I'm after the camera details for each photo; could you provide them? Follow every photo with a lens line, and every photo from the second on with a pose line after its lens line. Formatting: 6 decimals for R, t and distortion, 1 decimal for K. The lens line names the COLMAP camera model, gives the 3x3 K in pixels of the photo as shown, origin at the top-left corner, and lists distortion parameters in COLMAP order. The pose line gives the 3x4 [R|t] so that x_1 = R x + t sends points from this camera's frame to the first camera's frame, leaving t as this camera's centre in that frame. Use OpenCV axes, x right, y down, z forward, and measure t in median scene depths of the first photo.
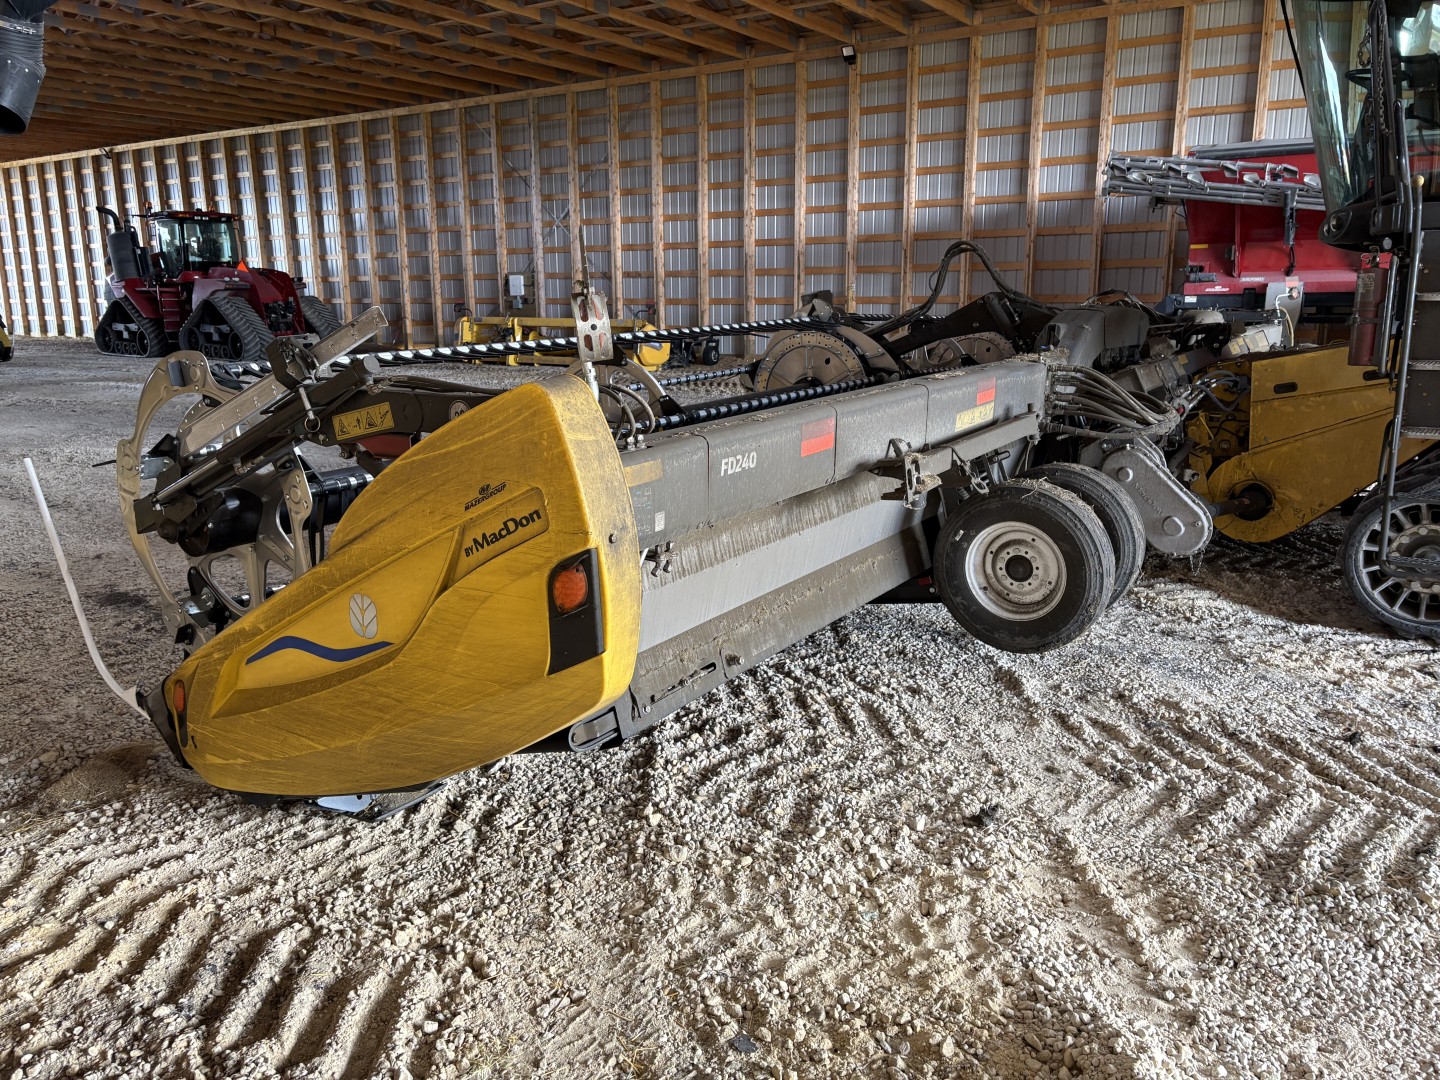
lens RADIAL K [[1078.8, 0, 644.4], [0, 1078.8, 506.3], [0, 0, 1]] dist [0.009311, 0.001119]
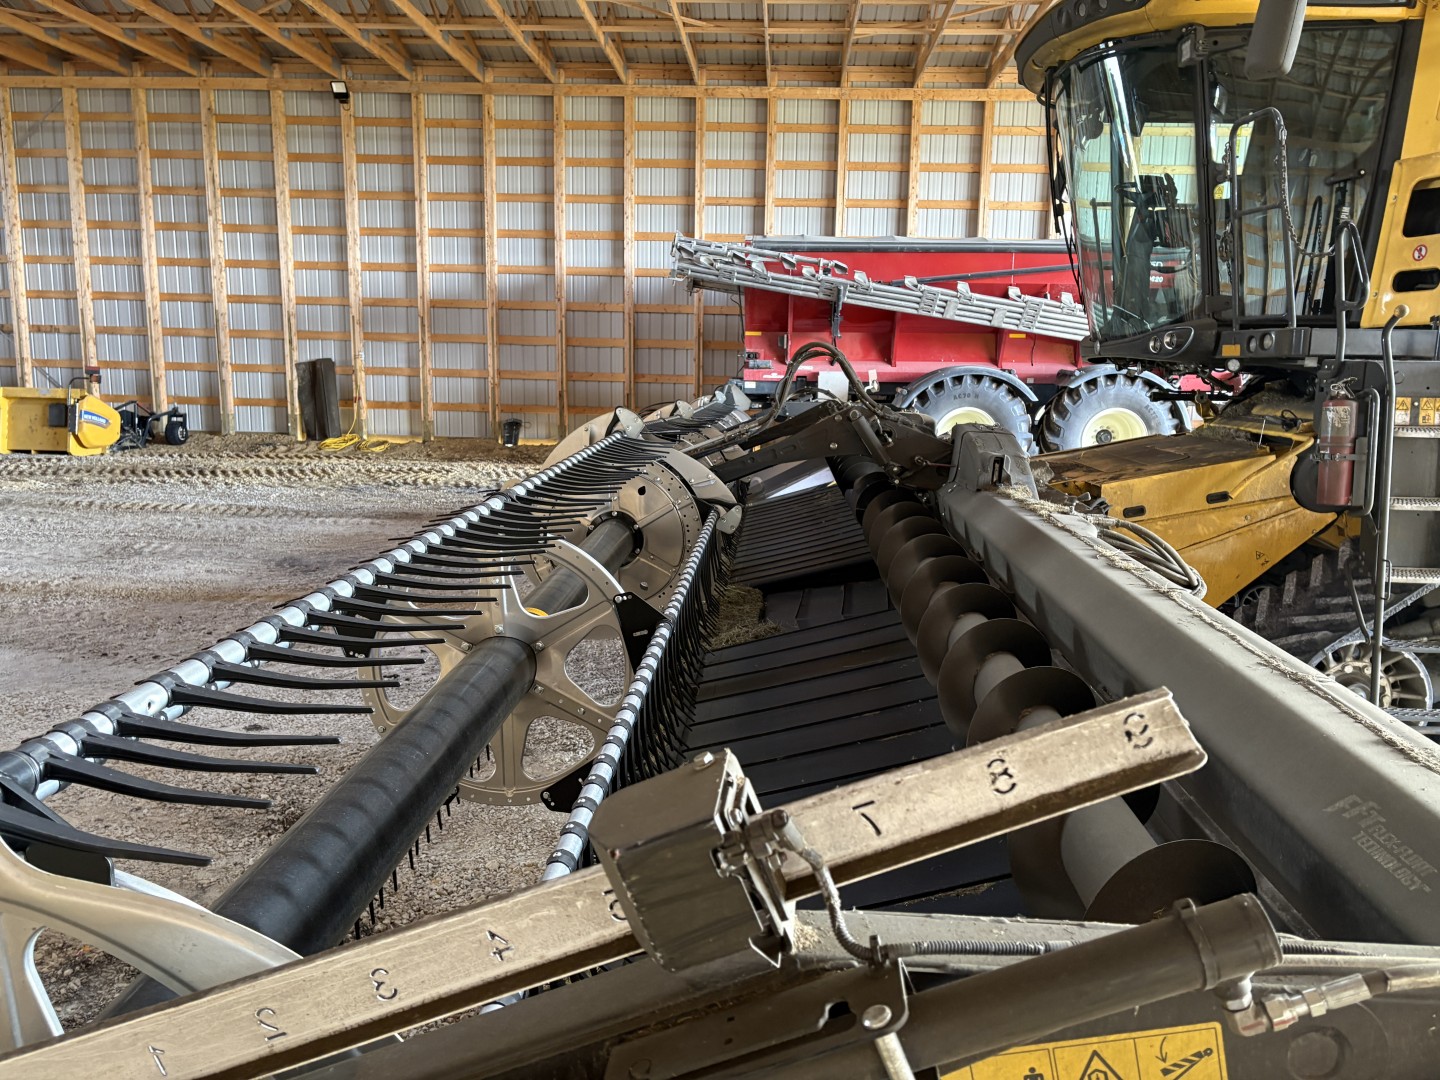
lens RADIAL K [[1115.8, 0, 720.0], [0, 1115.8, 540.0], [0, 0, 1]] dist [0.006030, 0.007285]
pose [[0.842411, -0.058101, 0.535693, -0.060922], [0.075110, 0.997125, -0.009968, -0.026845], [-0.533574, 0.048633, 0.844354, 0.098180]]
